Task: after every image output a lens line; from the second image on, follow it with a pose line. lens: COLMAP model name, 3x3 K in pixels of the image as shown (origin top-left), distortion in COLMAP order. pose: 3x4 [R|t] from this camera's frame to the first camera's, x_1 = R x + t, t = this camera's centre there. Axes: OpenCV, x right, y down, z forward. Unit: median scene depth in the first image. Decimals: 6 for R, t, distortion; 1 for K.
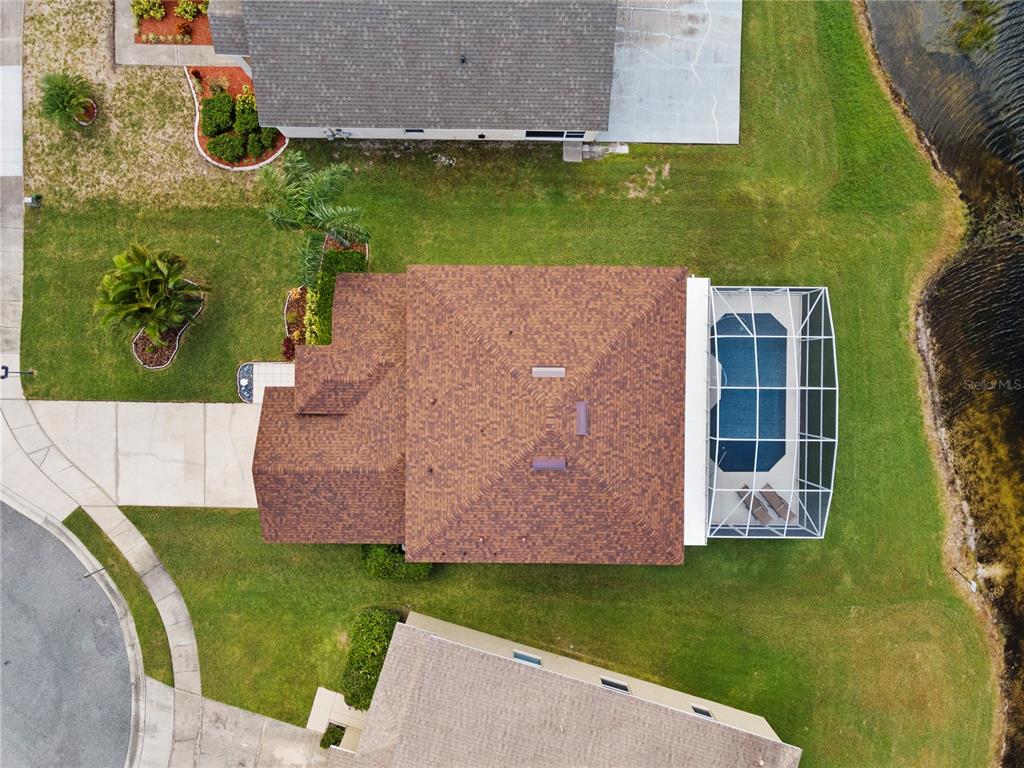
lens RADIAL K [[739.4, 0, 512.0], [0, 739.4, 384.0], [0, 0, 1]] dist [0.044403, 0.004184]
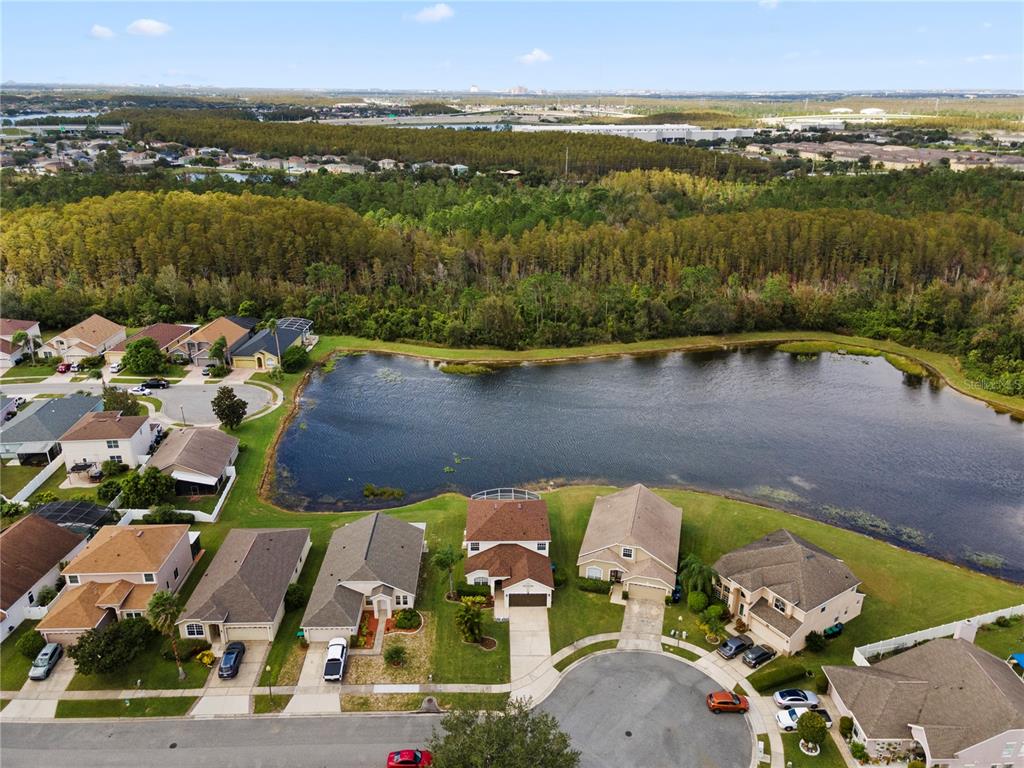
lens RADIAL K [[739.4, 0, 512.0], [0, 739.4, 384.0], [0, 0, 1]] dist [0.044403, 0.004184]
pose [[-0.035436, -0.380323, 0.924175, -2.512951], [0.999360, -0.017946, 0.030933, -0.032496], [0.004820, 0.924679, 0.380716, -0.817126]]
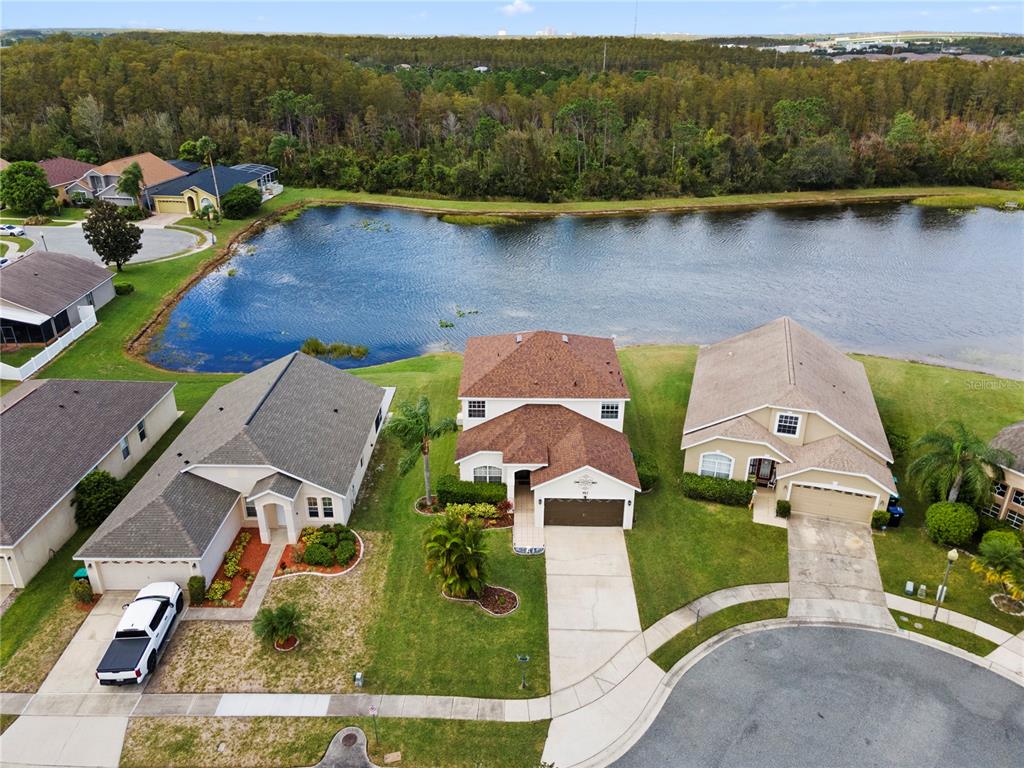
lens RADIAL K [[735.4, 0, 512.0], [0, 735.4, 384.0], [0, 0, 1]] dist [0.053183, 0.003061]
pose [[-0.000147, -0.435390, 0.900242, -1.364182], [0.999956, -0.008506, -0.003951, -0.023494], [0.009377, 0.900202, 0.435372, 0.186990]]
